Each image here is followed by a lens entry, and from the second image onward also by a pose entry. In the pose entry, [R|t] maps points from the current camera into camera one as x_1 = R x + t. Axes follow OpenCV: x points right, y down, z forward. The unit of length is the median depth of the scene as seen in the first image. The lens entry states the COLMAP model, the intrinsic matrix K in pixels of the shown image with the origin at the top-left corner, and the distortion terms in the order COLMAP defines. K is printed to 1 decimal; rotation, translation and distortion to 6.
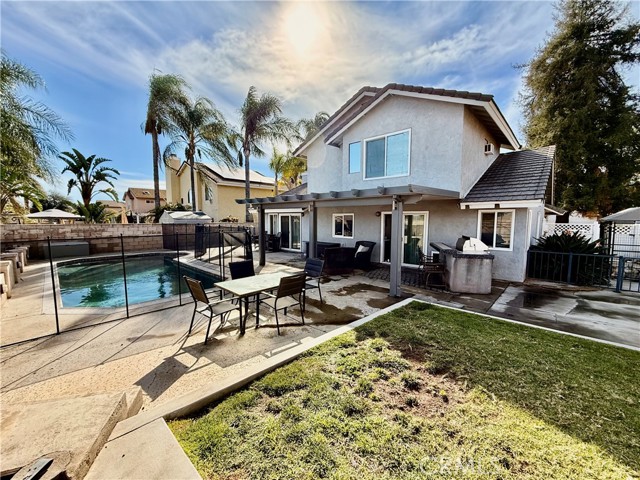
lens RADIAL K [[255.5, 0, 320.0], [0, 255.5, 240.0], [0, 0, 1]] dist [-0.000006, 0.000295]
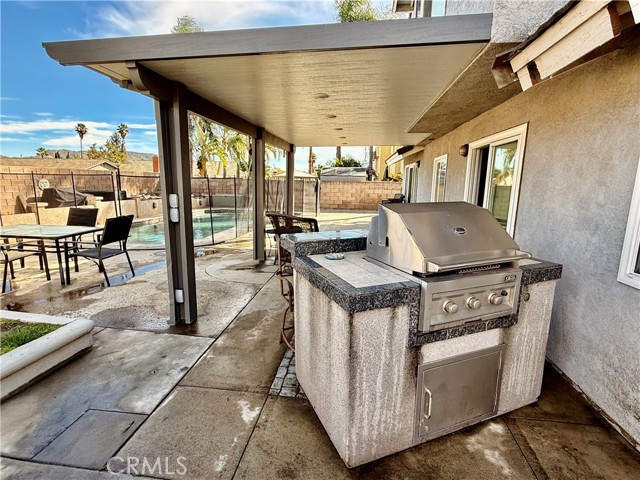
lens RADIAL K [[331.3, 0, 320.0], [0, 331.3, 240.0], [0, 0, 1]] dist [0.000130, 0.000064]
pose [[0.577699, 0.151917, -0.801988, 0.707296], [-0.084920, 0.988382, 0.126055, -0.011954], [0.811821, -0.004717, 0.583888, 0.688383]]
